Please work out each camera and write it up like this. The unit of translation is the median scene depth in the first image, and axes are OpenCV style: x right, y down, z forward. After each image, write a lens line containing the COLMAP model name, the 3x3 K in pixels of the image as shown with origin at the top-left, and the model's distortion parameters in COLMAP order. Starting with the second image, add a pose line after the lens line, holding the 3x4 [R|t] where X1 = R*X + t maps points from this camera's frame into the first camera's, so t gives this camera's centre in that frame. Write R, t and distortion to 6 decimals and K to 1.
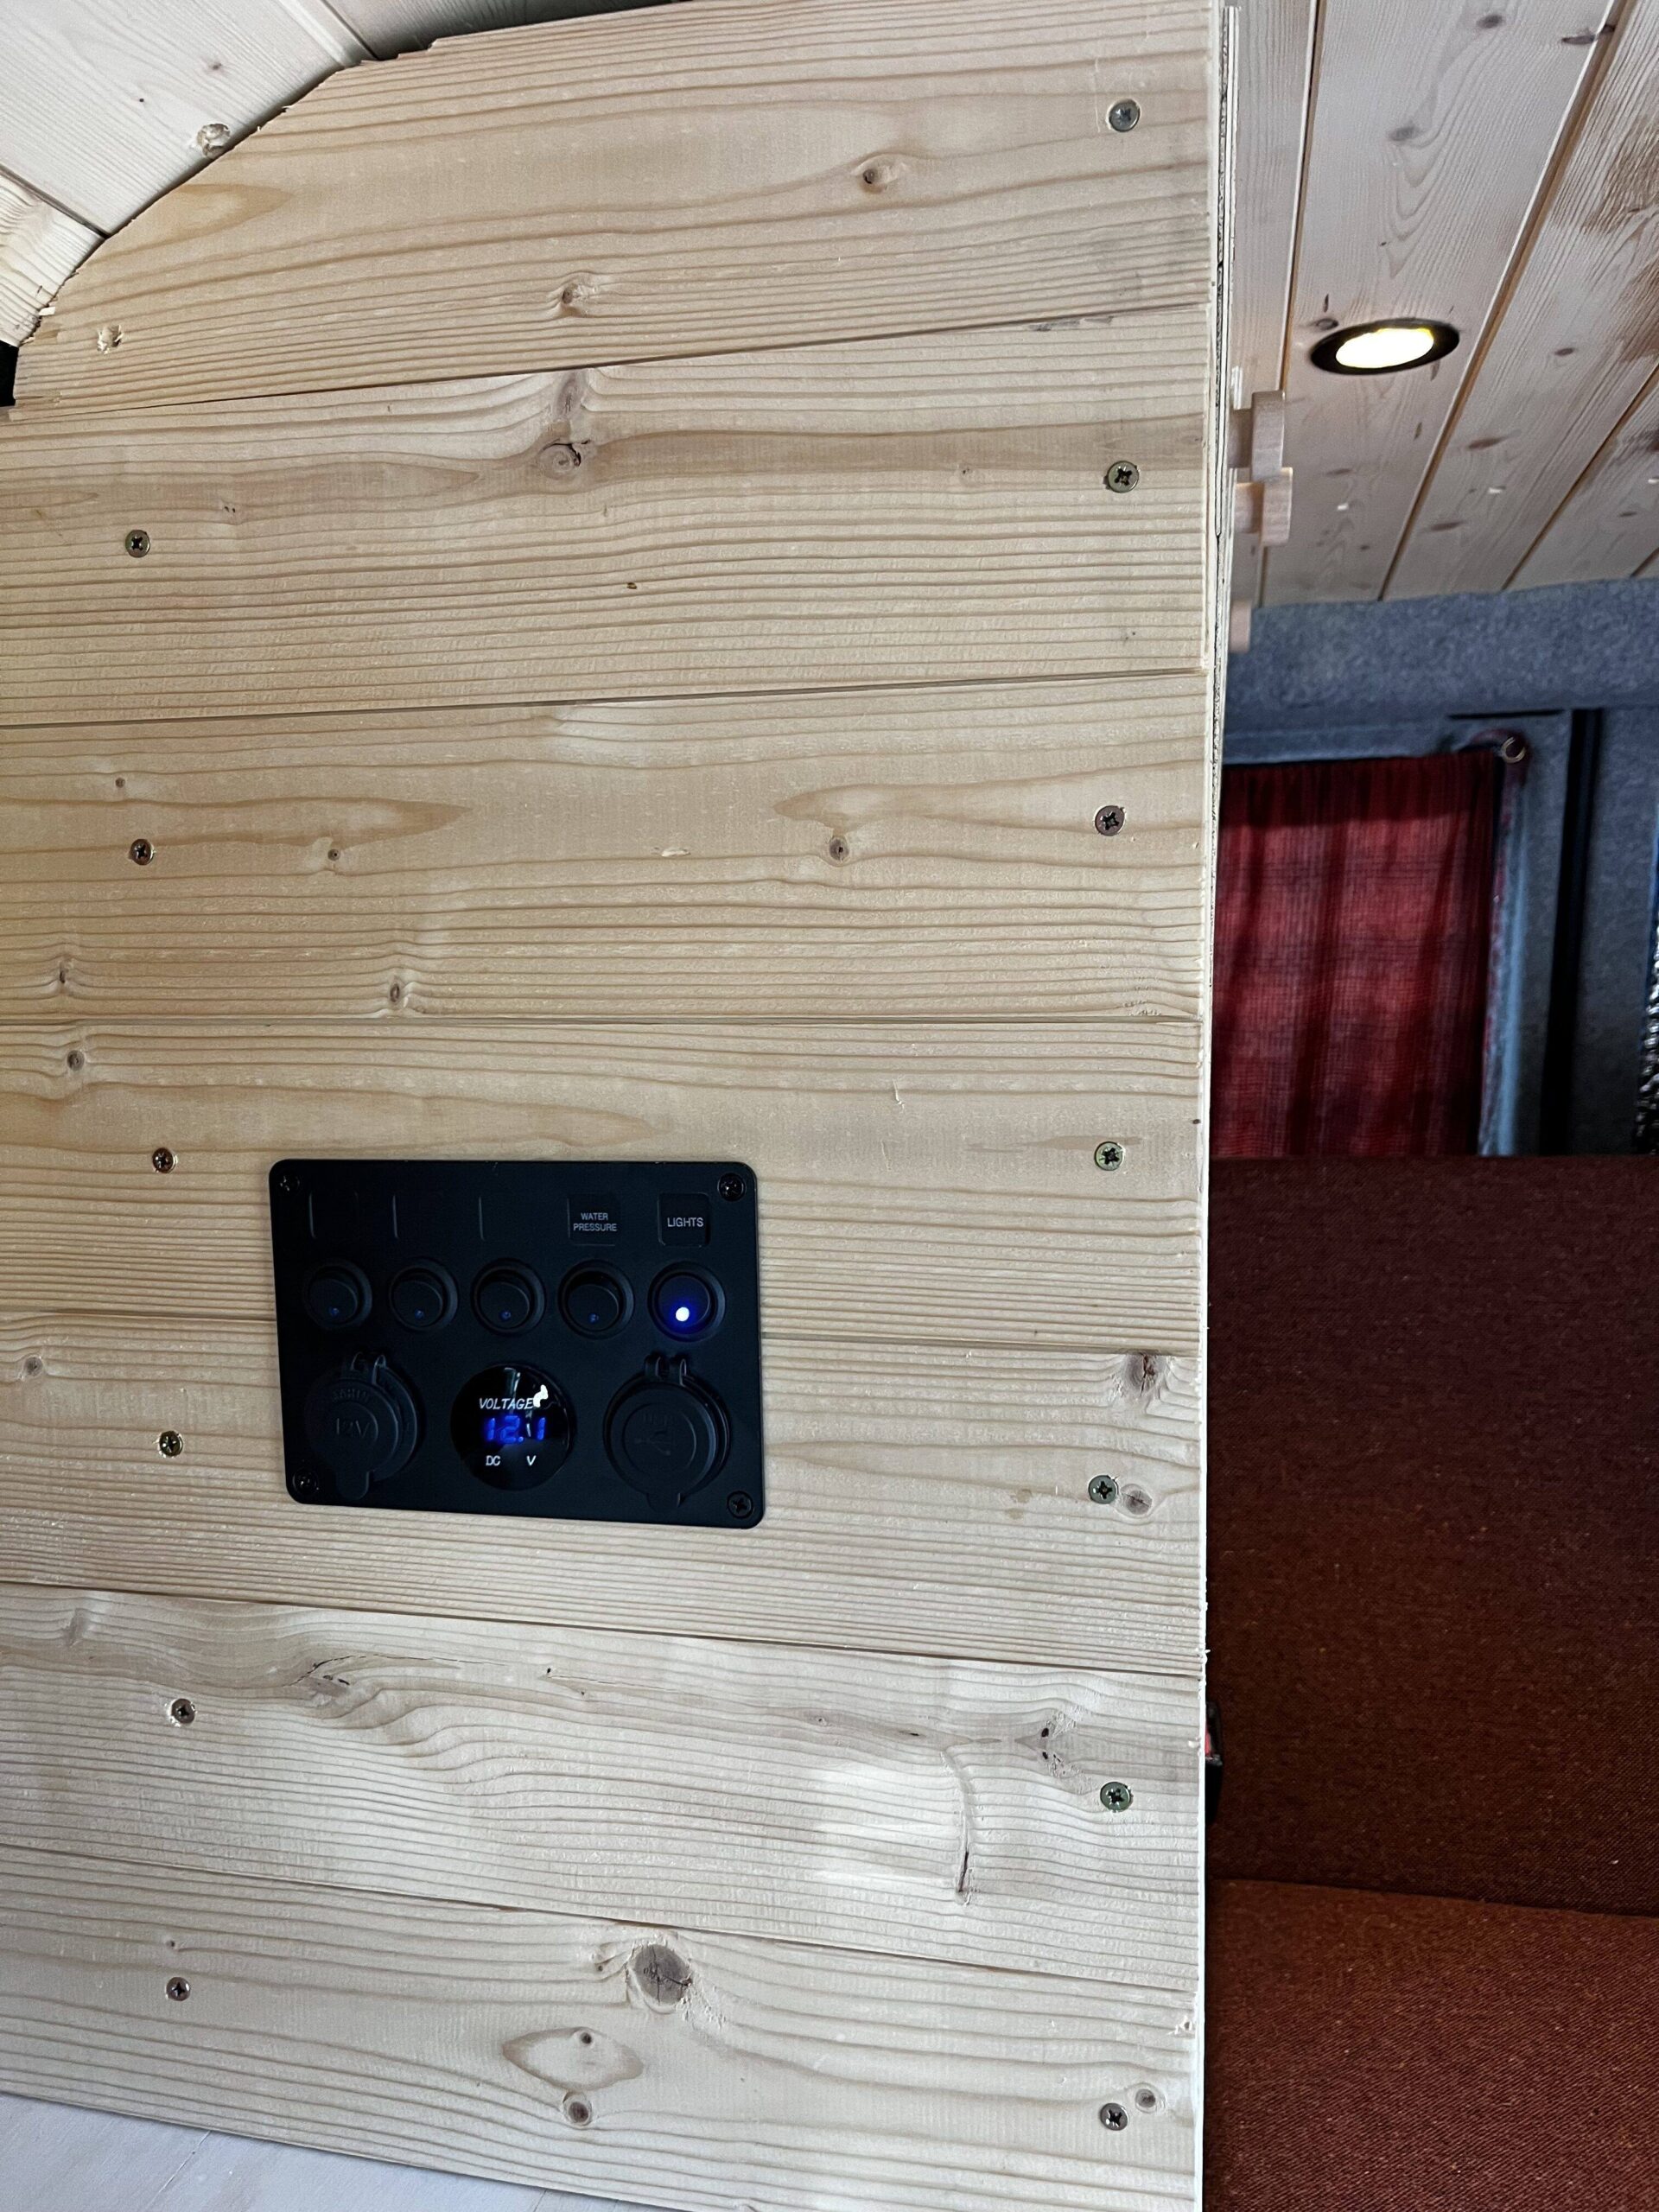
lens RADIAL K [[1683.2, 0, 824.9], [0, 1683.2, 1097.2], [0, 0, 1]] dist [0.047093, -0.072249]
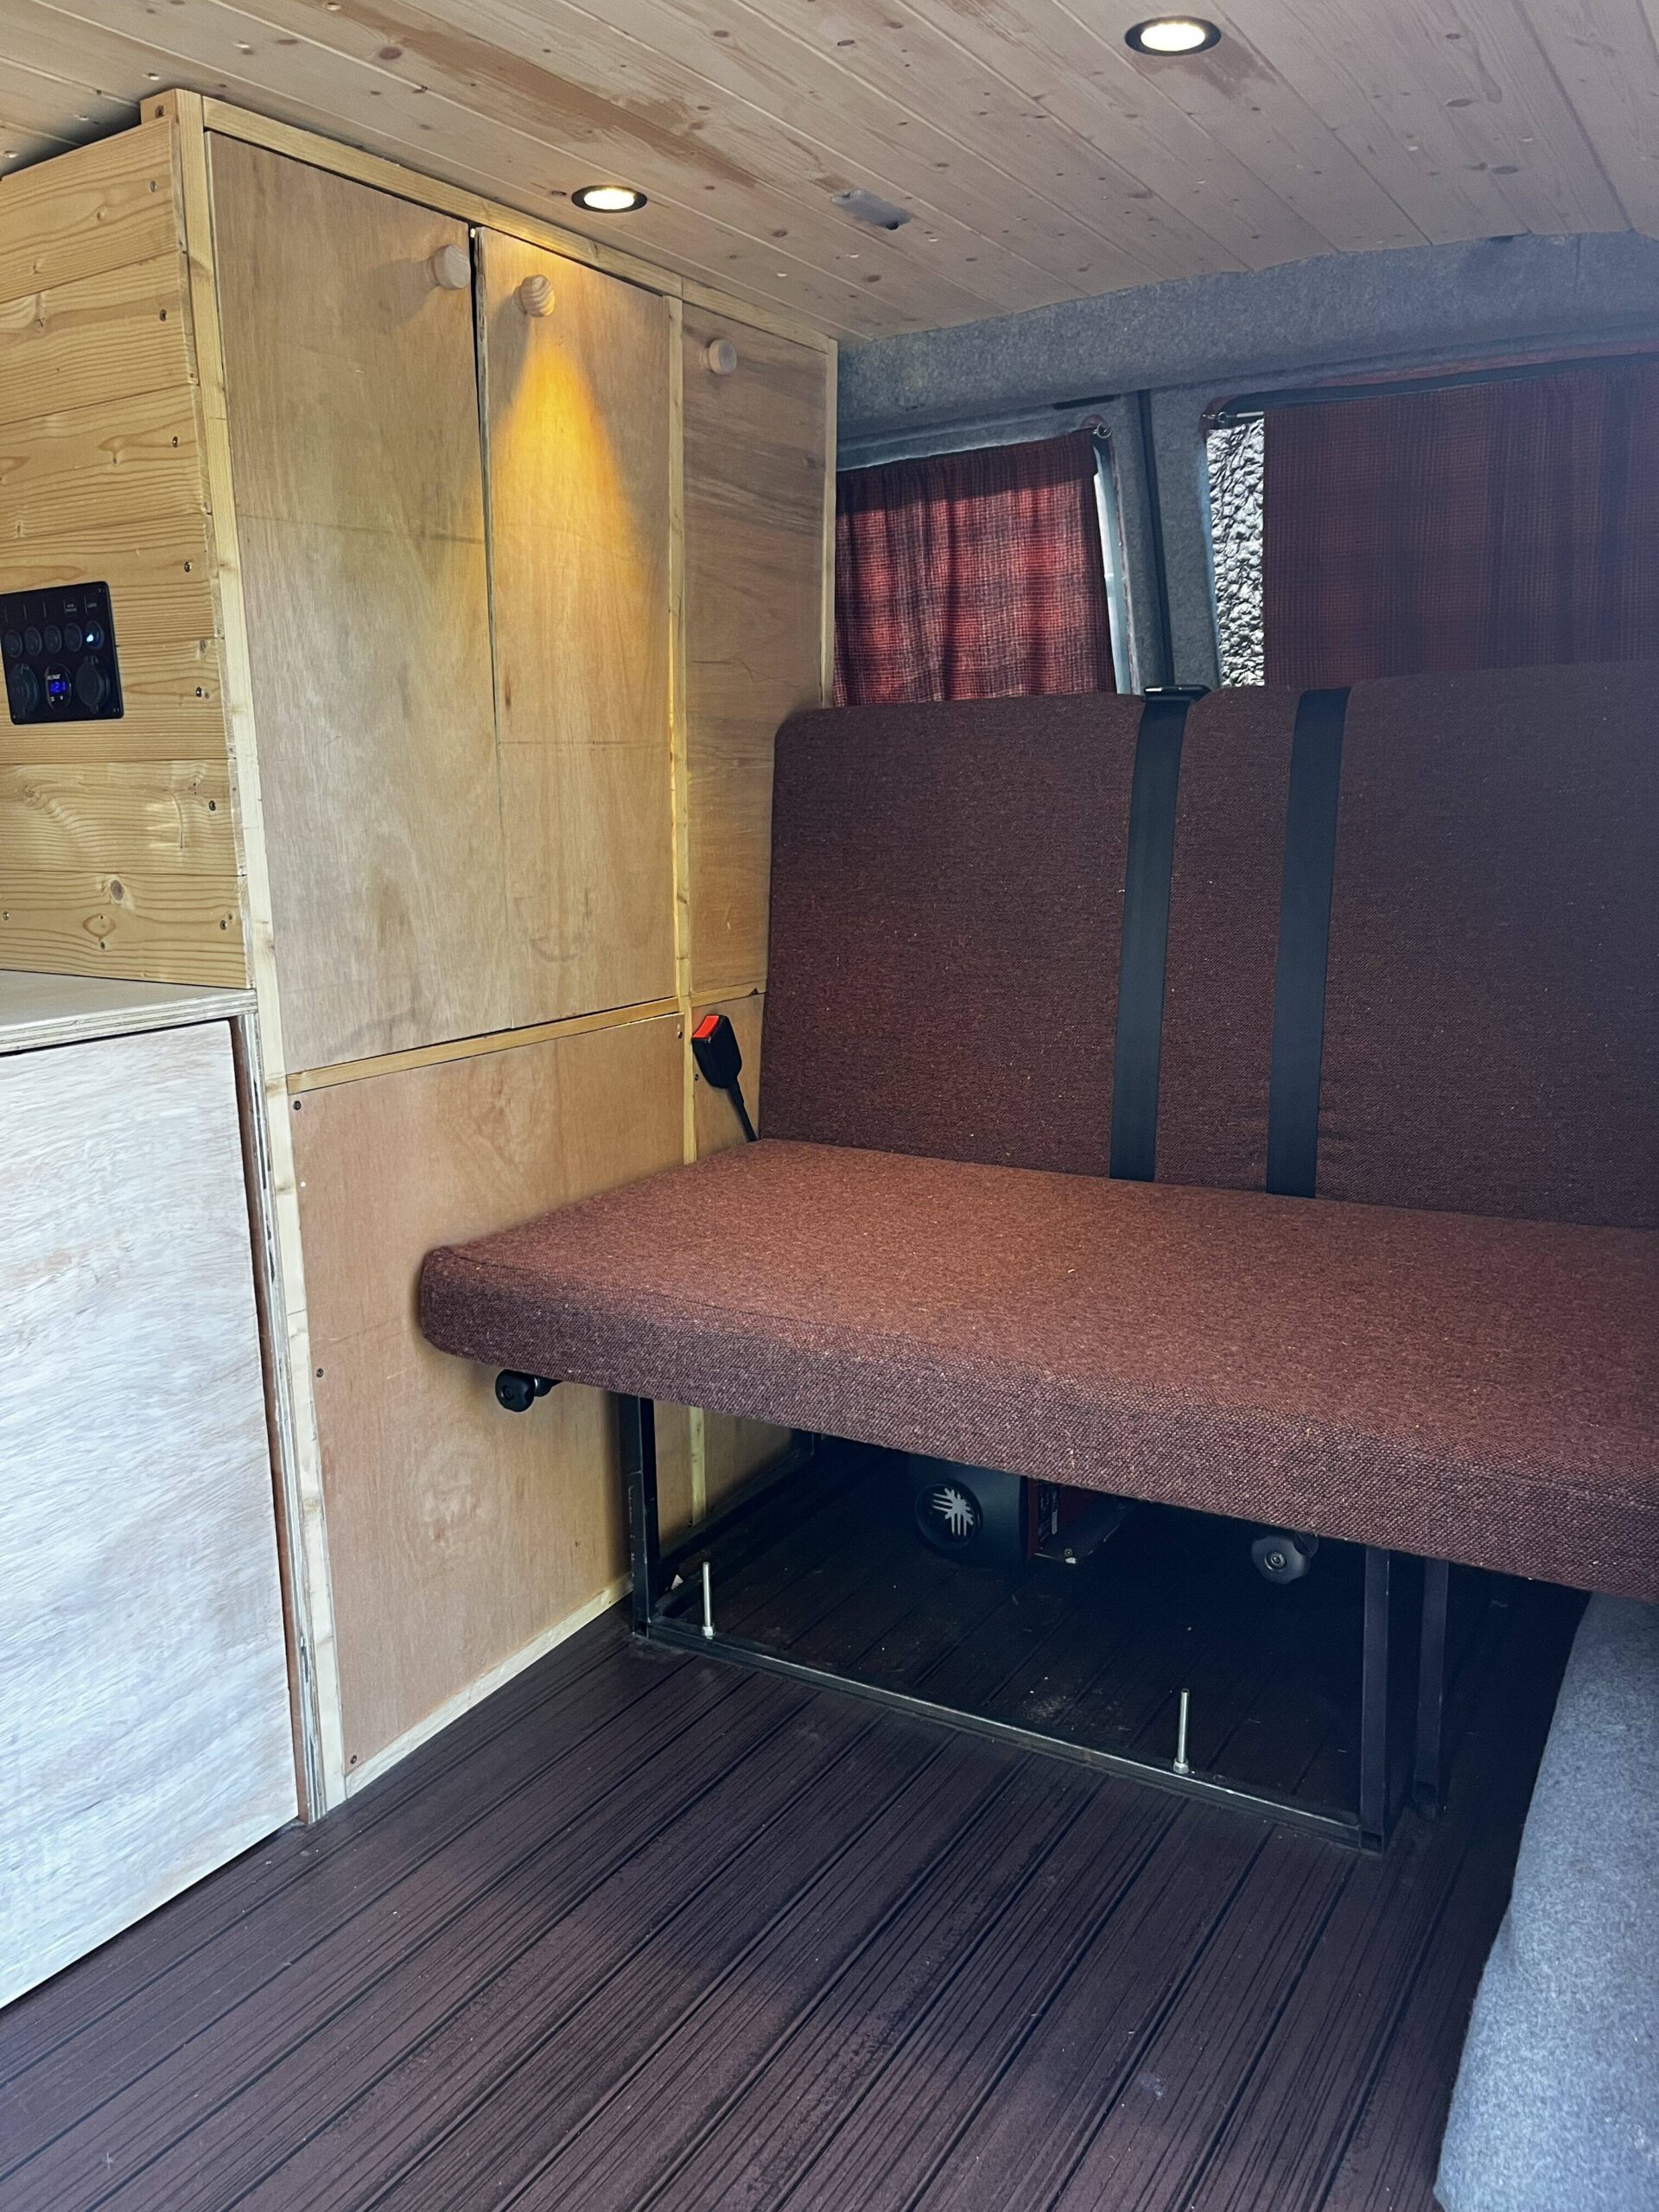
lens RADIAL K [[1683.2, 0, 820.8], [0, 1683.2, 1109.4], [0, 0, 1]] dist [0.047093, -0.072249]
pose [[0.940835, 0.058700, -0.333743, 2.011410], [-0.017161, 0.991872, 0.126076, 0.520648], [0.338431, -0.112889, 0.934195, -1.296367]]
